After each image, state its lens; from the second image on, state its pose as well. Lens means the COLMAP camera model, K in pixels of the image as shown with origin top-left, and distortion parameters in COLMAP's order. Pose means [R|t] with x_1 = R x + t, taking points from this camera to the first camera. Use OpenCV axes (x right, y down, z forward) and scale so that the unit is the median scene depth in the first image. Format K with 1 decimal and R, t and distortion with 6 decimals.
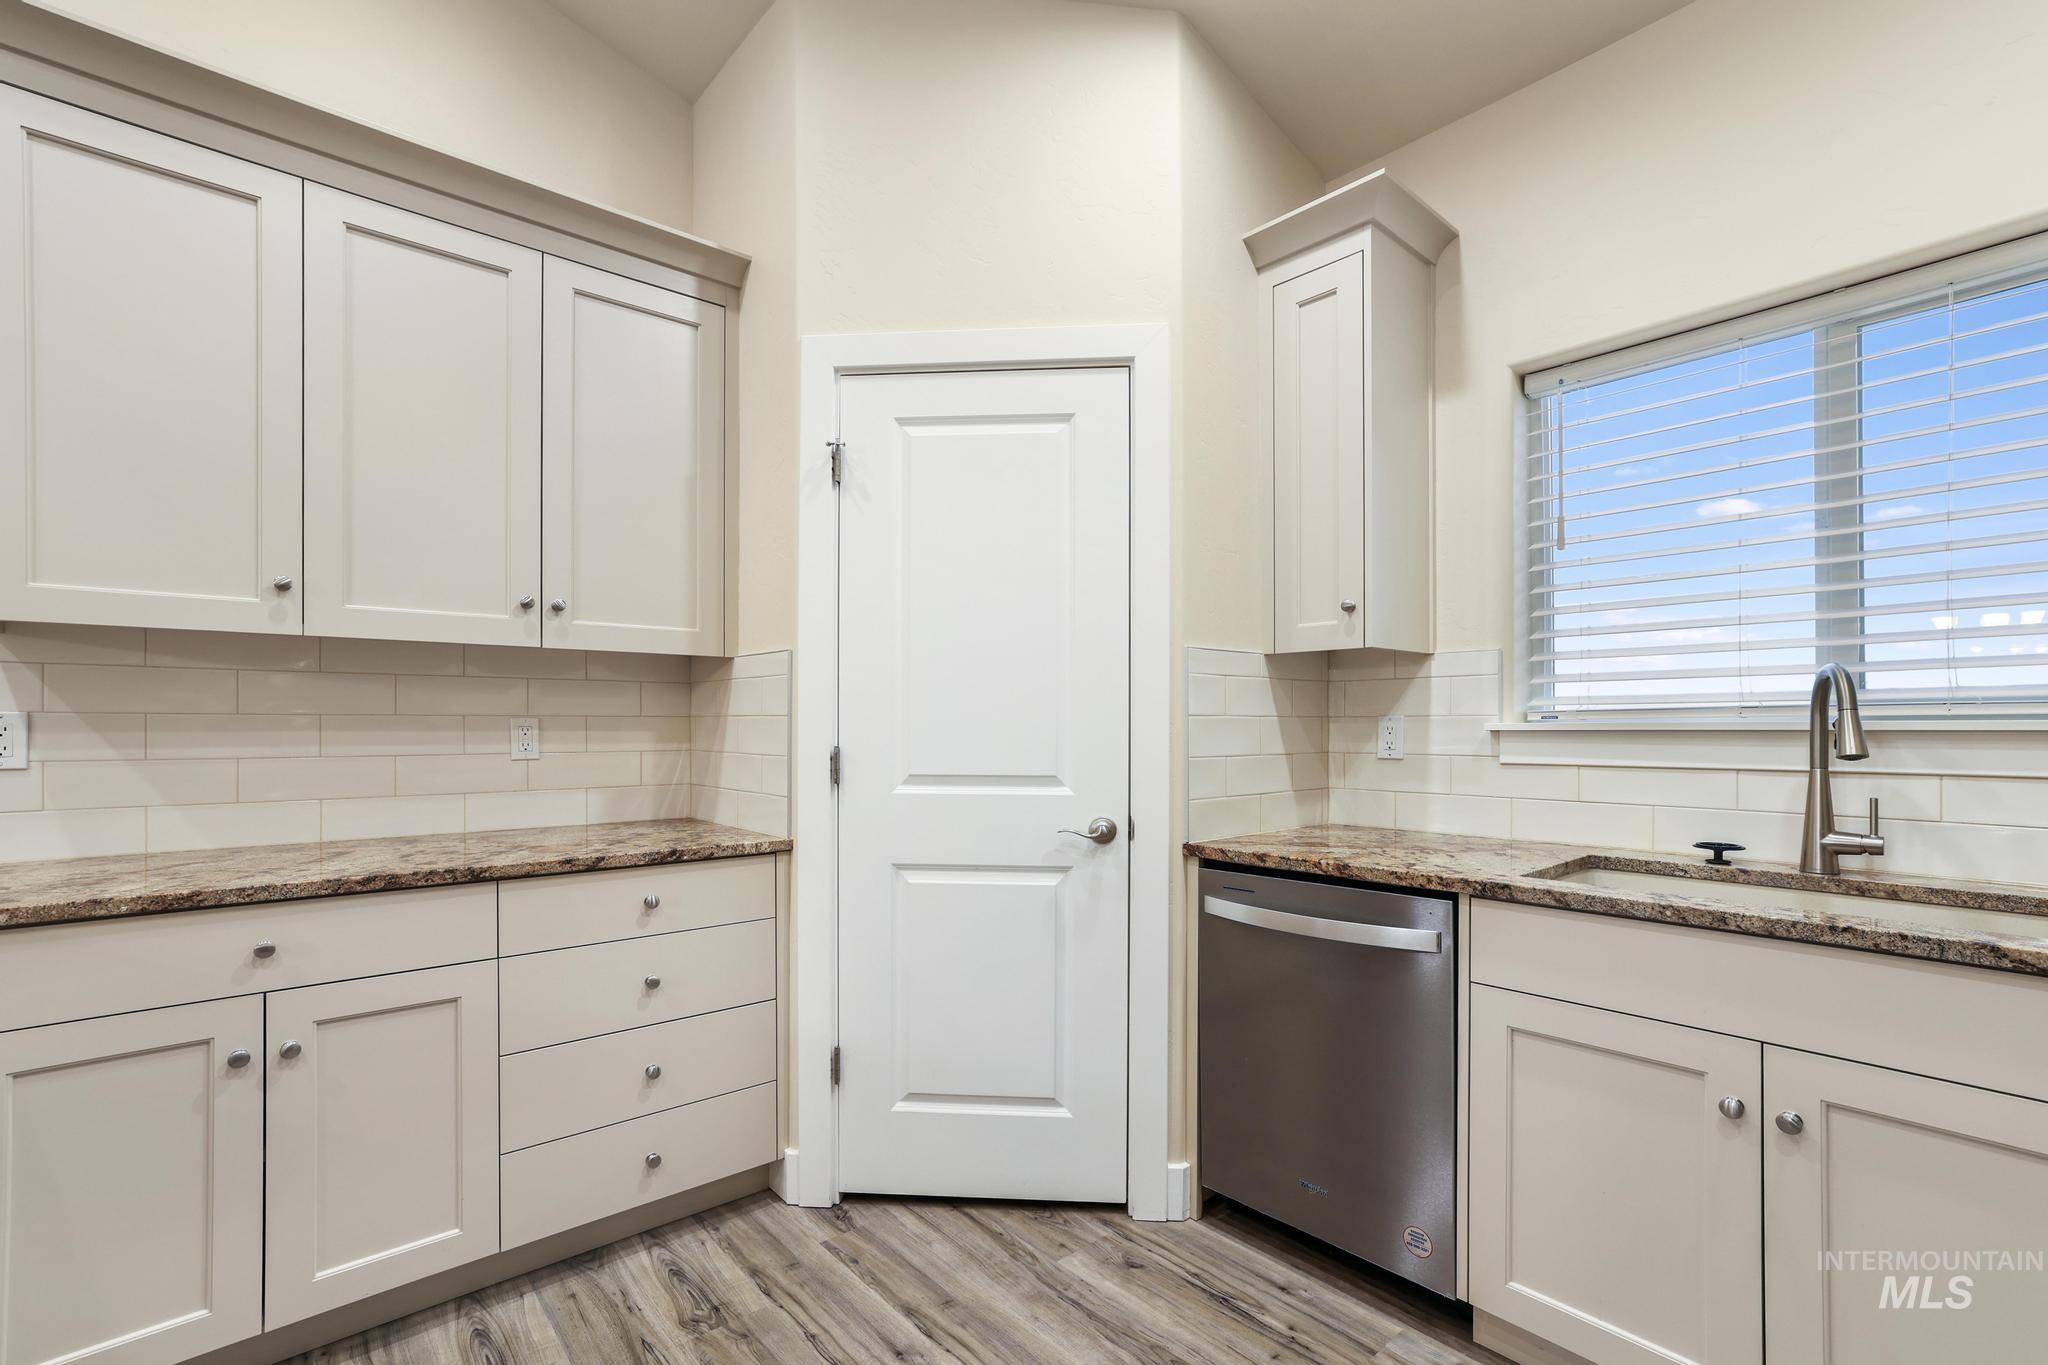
lens RADIAL K [[891.4, 0, 1021.3], [0, 891.4, 713.8], [0, 0, 1]] dist [-0.015990, -0.000016]
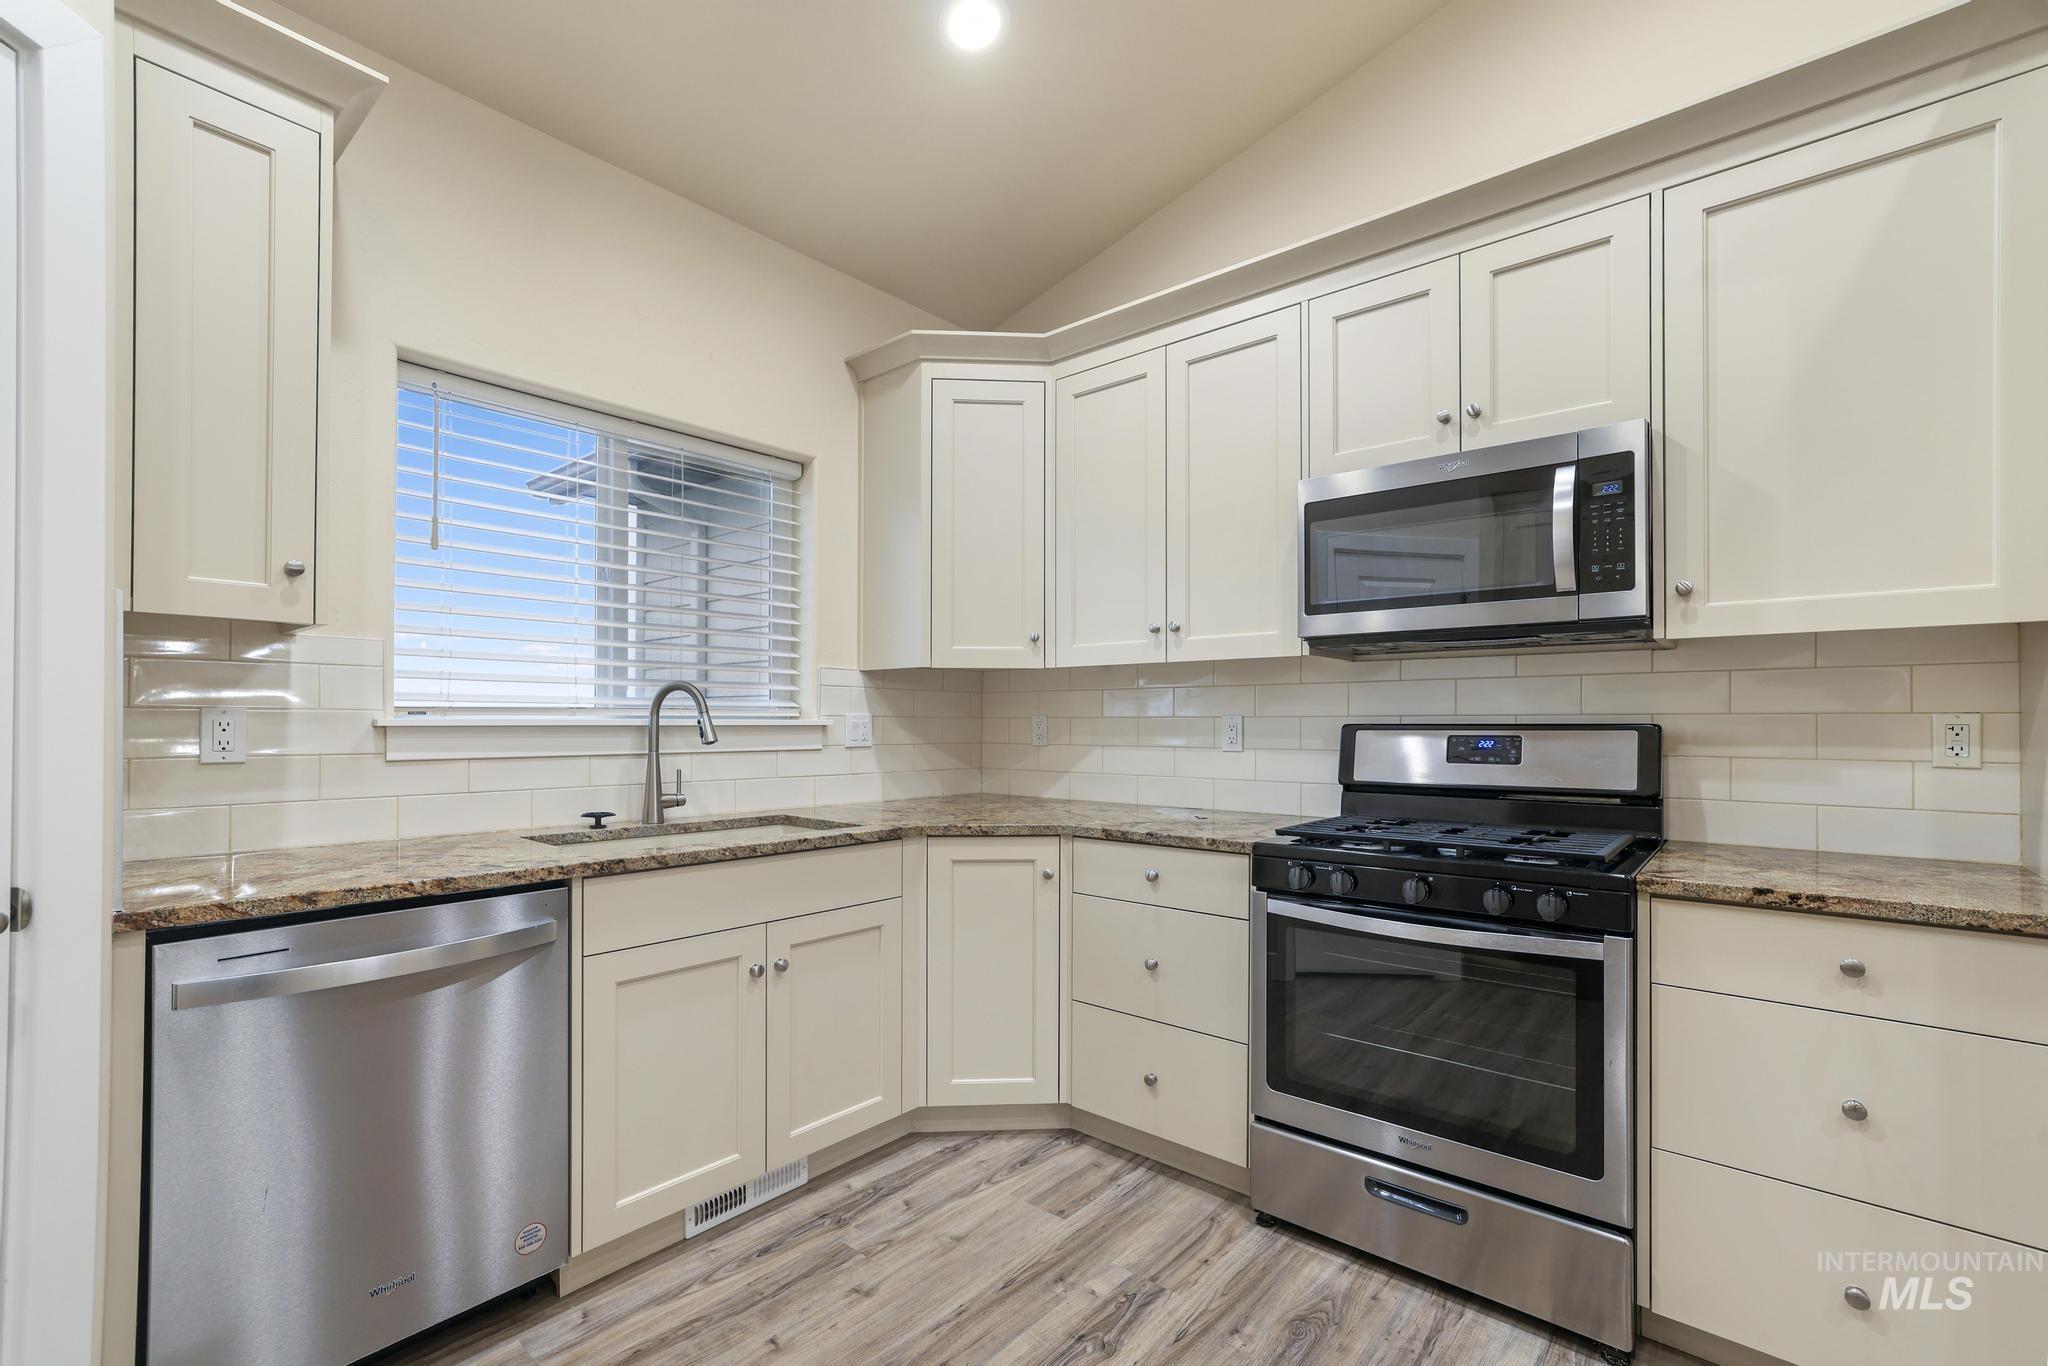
lens RADIAL K [[891.4, 0, 1021.3], [0, 891.4, 714.3], [0, 0, 1]] dist [-0.015990, -0.000016]
pose [[-0.132329, 0.006811, 0.991182, -0.645286], [-0.020464, 0.999744, -0.009602, 0.001973], [-0.990995, -0.021554, -0.132156, 0.603825]]
